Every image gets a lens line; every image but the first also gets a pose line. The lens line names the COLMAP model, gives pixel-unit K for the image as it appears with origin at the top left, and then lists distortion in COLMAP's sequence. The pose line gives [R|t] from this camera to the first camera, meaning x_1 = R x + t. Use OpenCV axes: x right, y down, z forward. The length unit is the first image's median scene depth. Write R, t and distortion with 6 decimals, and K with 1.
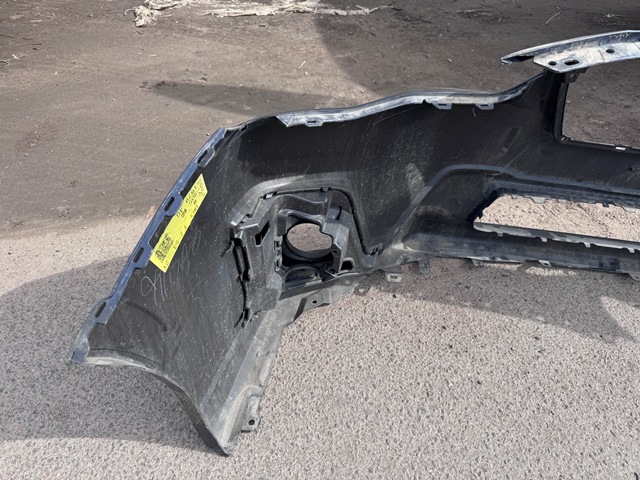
lens RADIAL K [[455.4, 0, 316.1], [0, 455.4, 244.7], [0, 0, 1]] dist [0.005848, -0.014417]
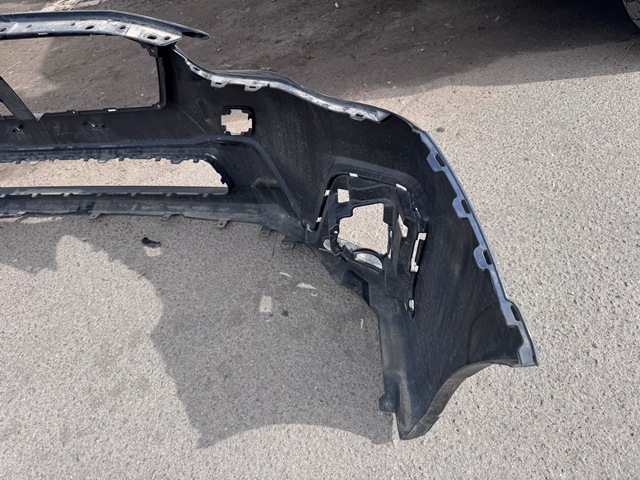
lens RADIAL K [[455.4, 0, 318.9], [0, 455.4, 236.6], [0, 0, 1]] dist [0.005848, -0.014417]
pose [[0.966520, -0.111570, -0.231065, 1.240828], [0.127953, 0.990134, 0.057128, 0.106855], [0.222411, -0.084781, 0.971260, -0.014681]]
